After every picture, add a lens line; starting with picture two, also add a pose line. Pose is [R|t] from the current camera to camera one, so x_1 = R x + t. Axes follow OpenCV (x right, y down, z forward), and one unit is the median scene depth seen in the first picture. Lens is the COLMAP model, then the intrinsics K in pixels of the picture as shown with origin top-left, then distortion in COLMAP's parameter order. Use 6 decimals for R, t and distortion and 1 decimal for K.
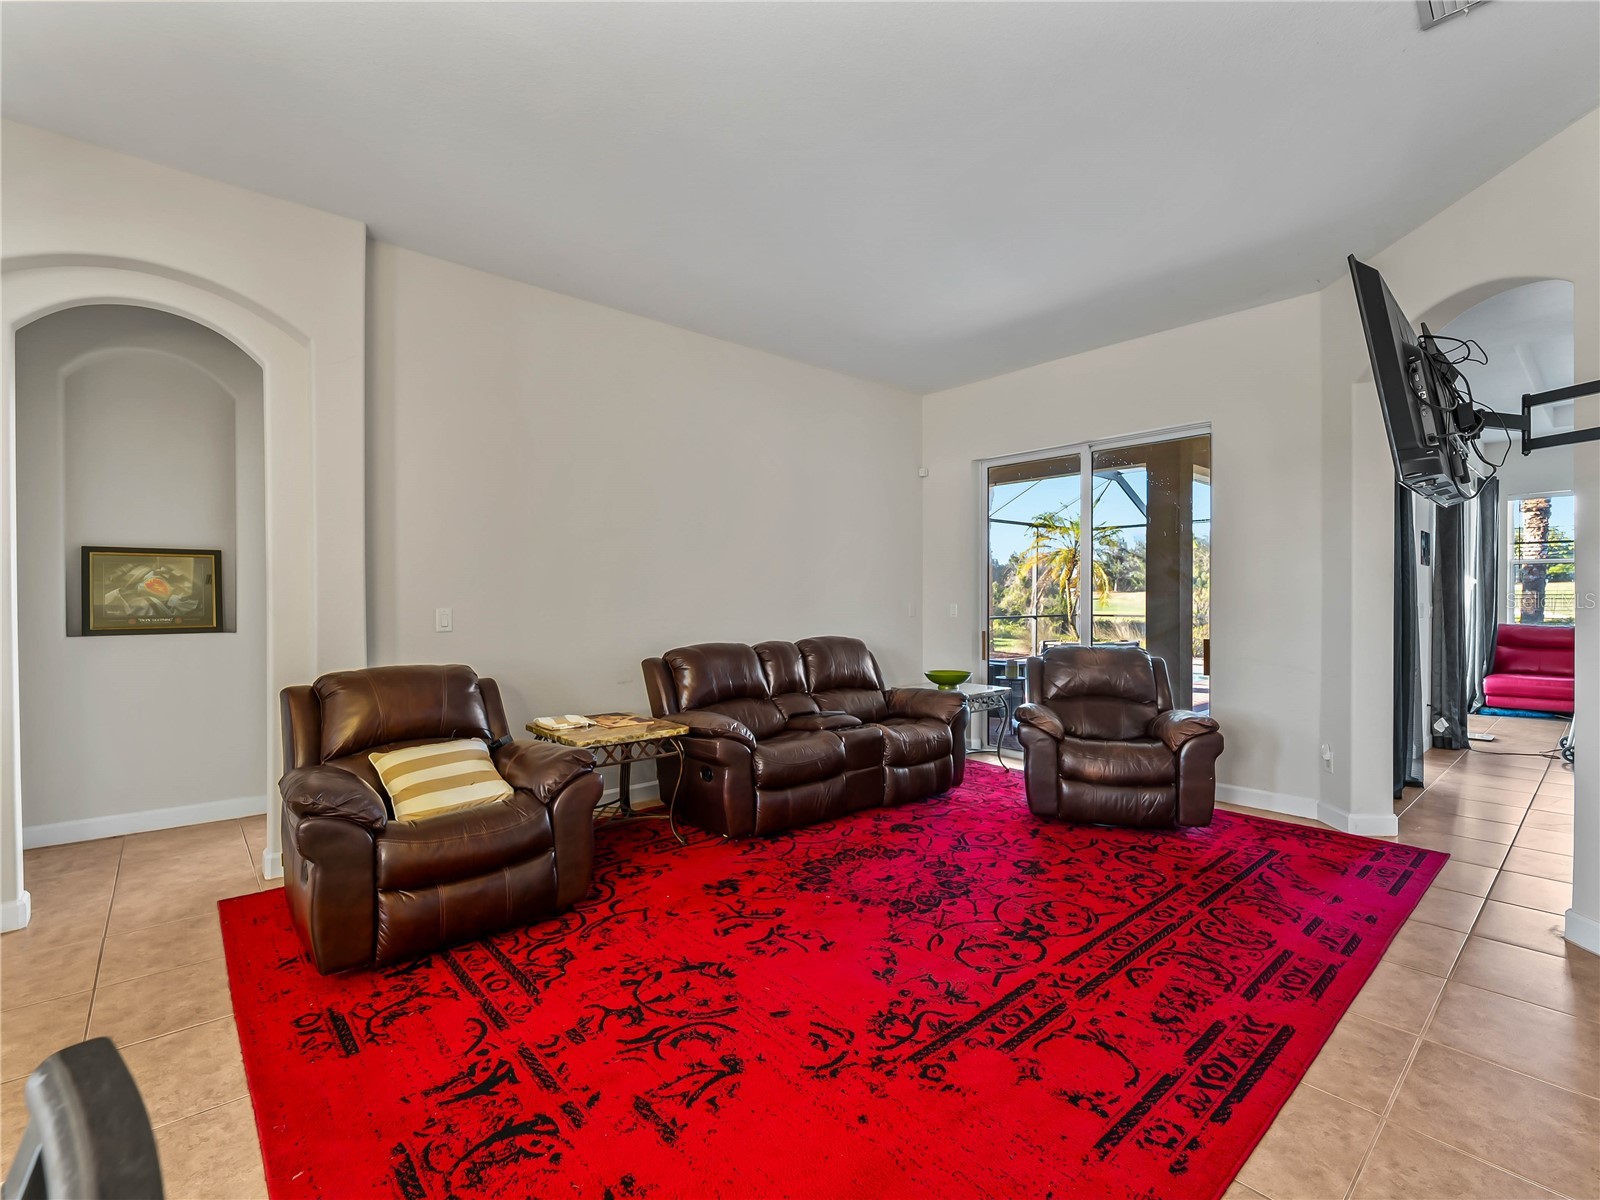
lens RADIAL K [[727.1, 0, 805.5], [0, 727.1, 606.6], [0, 0, 1]] dist [-0.003635, -0.001056]
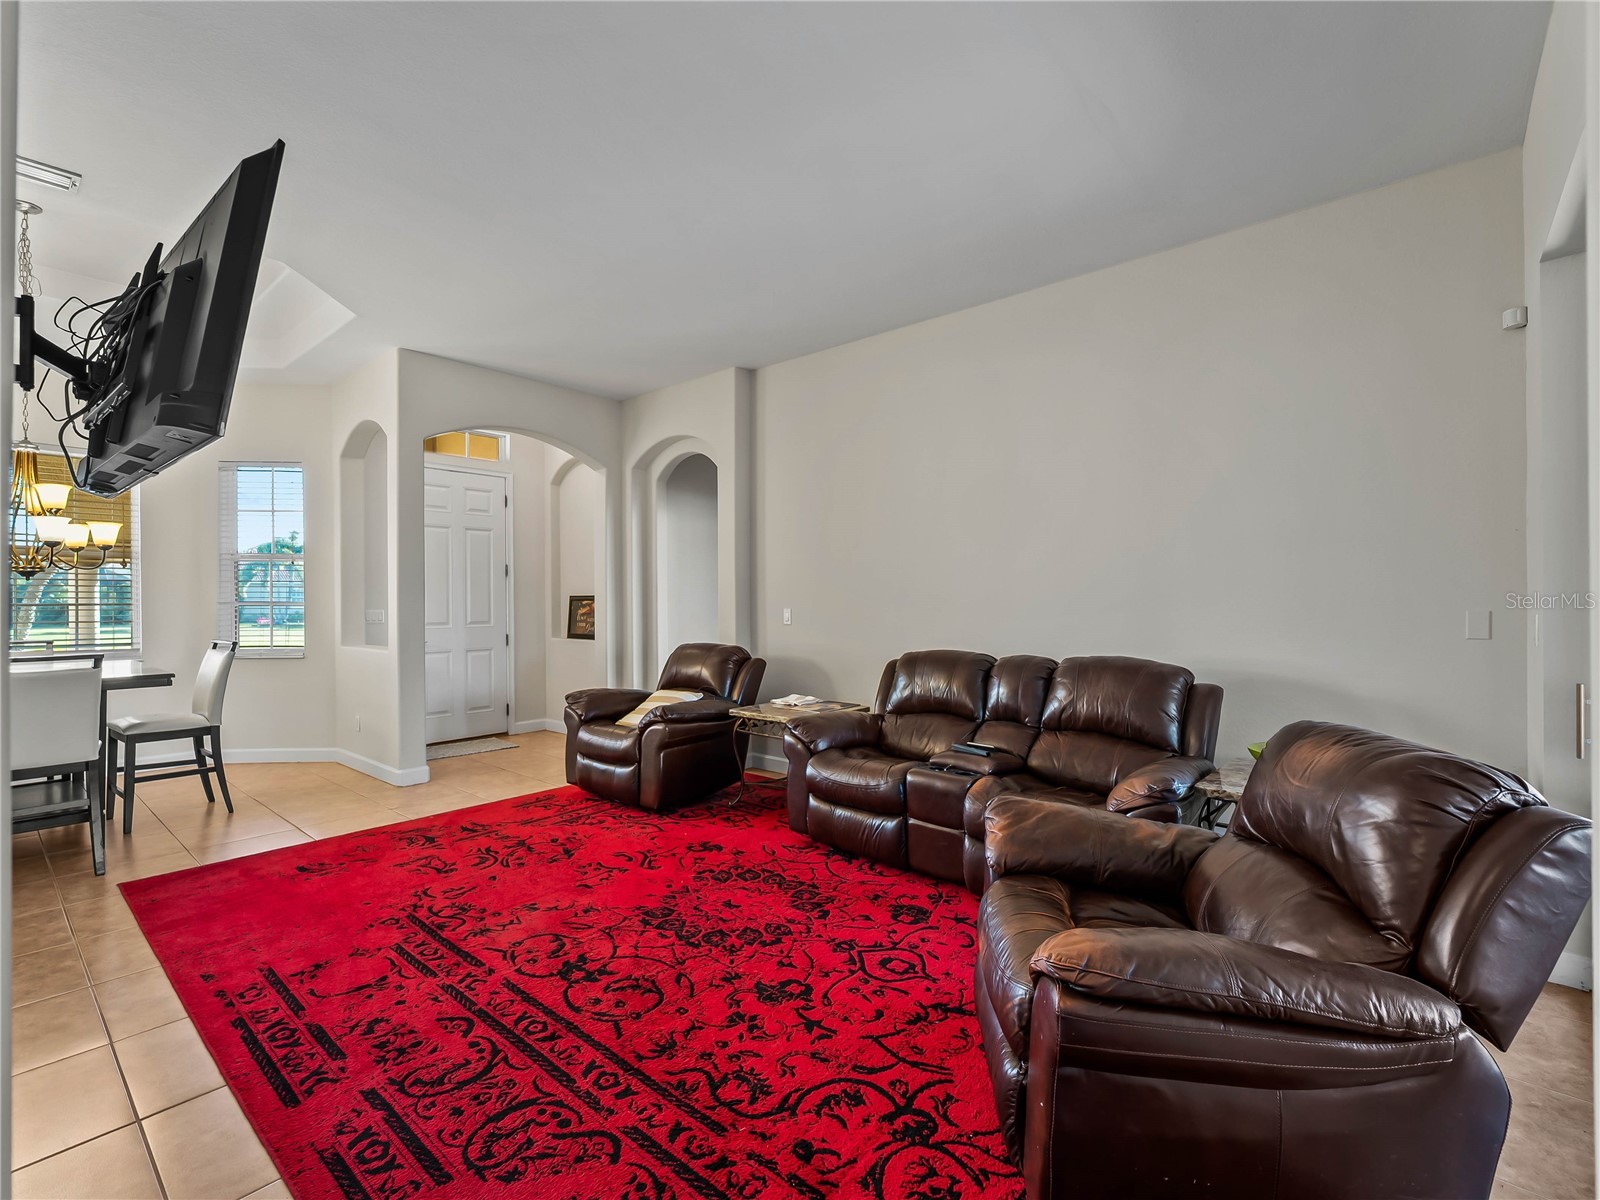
lens RADIAL K [[727.1, 0, 805.5], [0, 727.1, 606.6], [0, 0, 1]] dist [-0.003635, -0.001056]
pose [[0.139290, 0.010035, -0.990201, 1.042389], [-0.009613, 0.999915, 0.008781, -0.016316], [0.990205, 0.008295, 0.139375, 0.963121]]
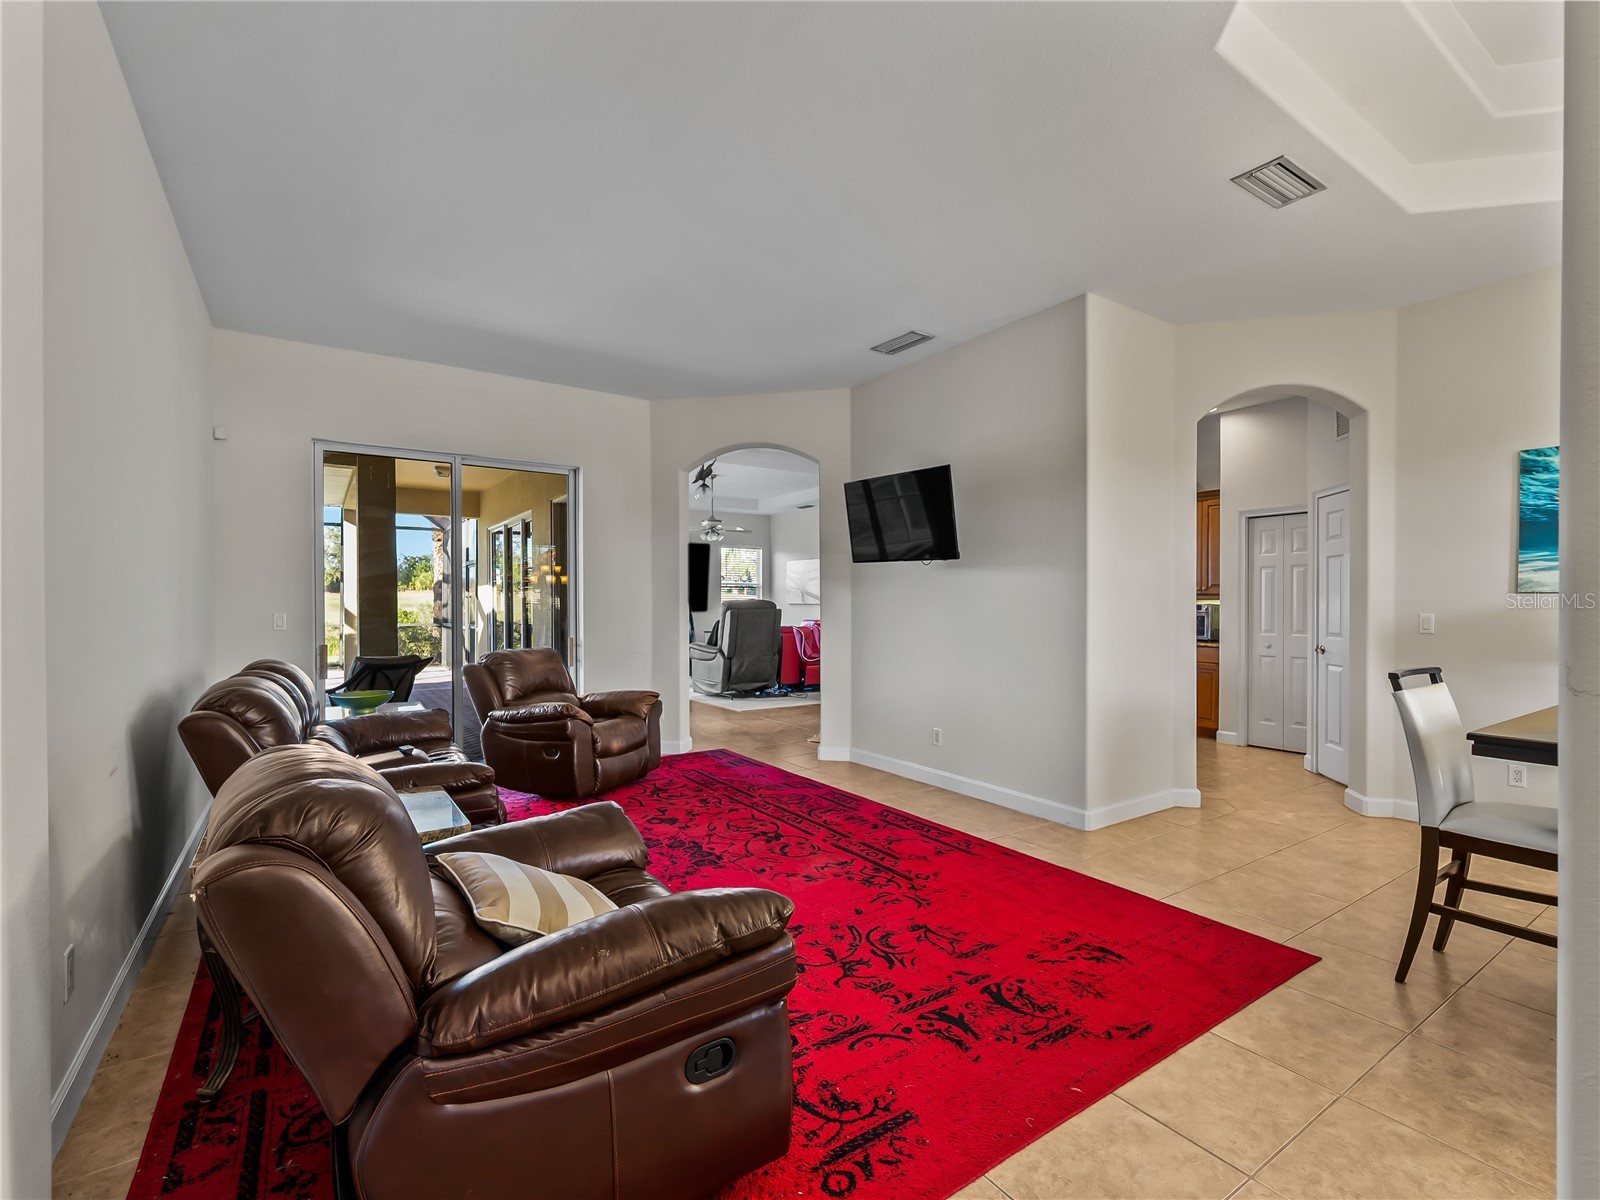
lens RADIAL K [[727.1, 0, 805.5], [0, 727.1, 606.6], [0, 0, 1]] dist [-0.003635, -0.001056]
pose [[0.129688, -0.004798, 0.991543, -0.938011], [0.015109, 0.999882, 0.002862, -0.009805], [-0.991440, 0.014610, 0.129745, 0.615444]]
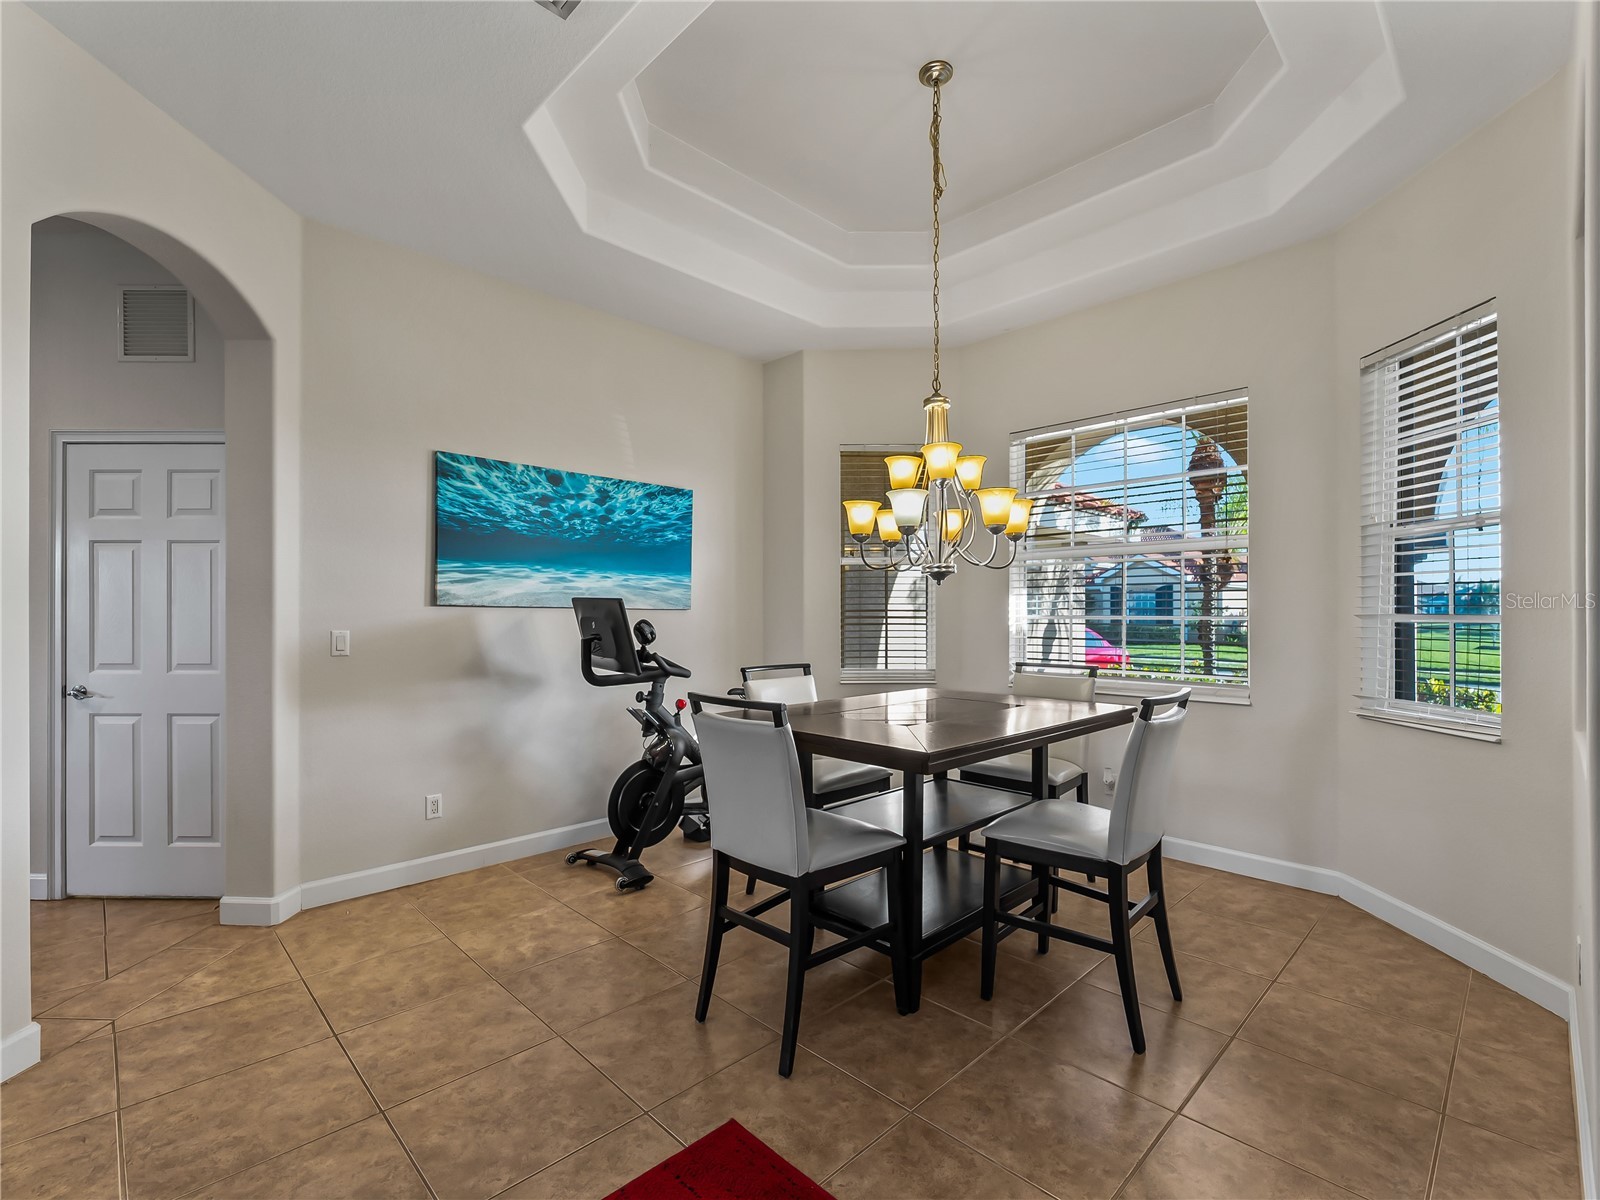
lens RADIAL K [[727.1, 0, 805.5], [0, 727.1, 606.6], [0, 0, 1]] dist [-0.003635, -0.001056]
pose [[-0.998369, -0.002481, -0.057032, -0.103419], [-0.002791, 0.999982, 0.005348, -0.016825], [0.057017, 0.005498, -0.998358, 0.729217]]
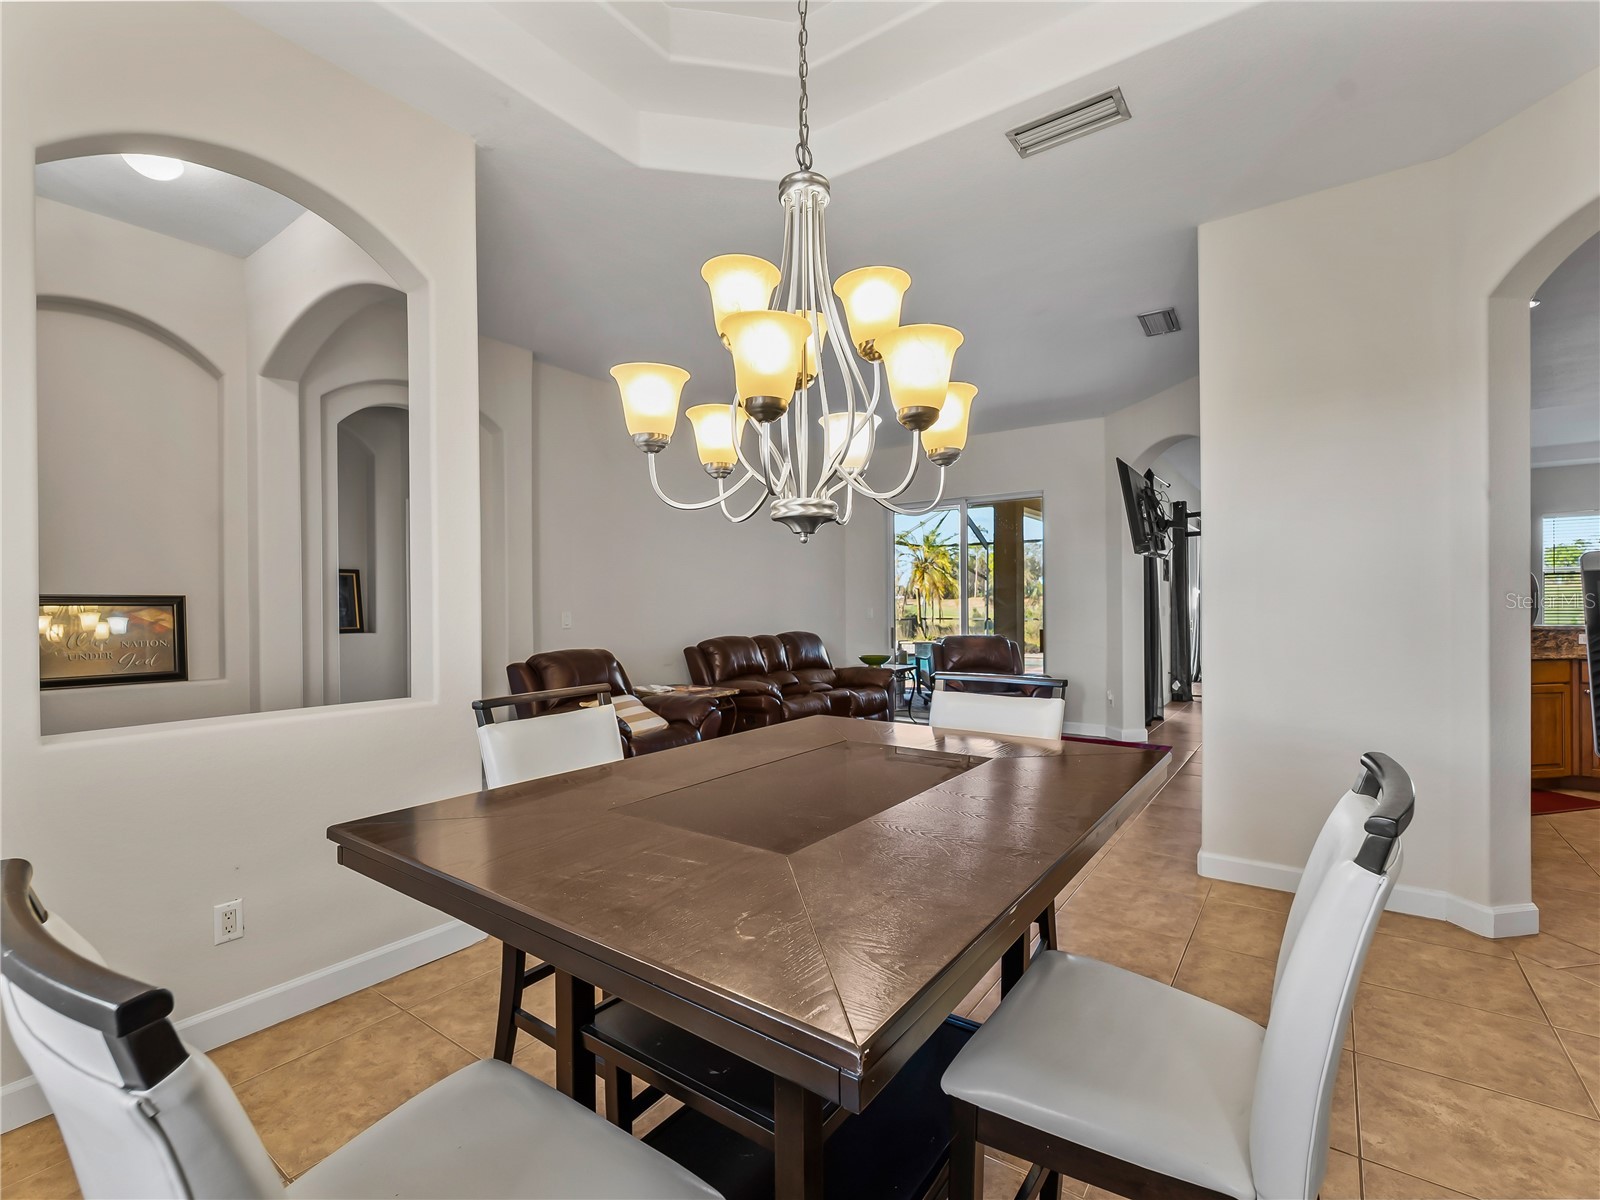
lens RADIAL K [[727.1, 0, 805.5], [0, 727.1, 606.6], [0, 0, 1]] dist [-0.003635, -0.001056]
pose [[0.974142, -0.005124, 0.225880, -0.417216], [0.007322, 0.999934, -0.008895, 0.008710], [-0.225820, 0.010318, 0.974114, -0.578792]]
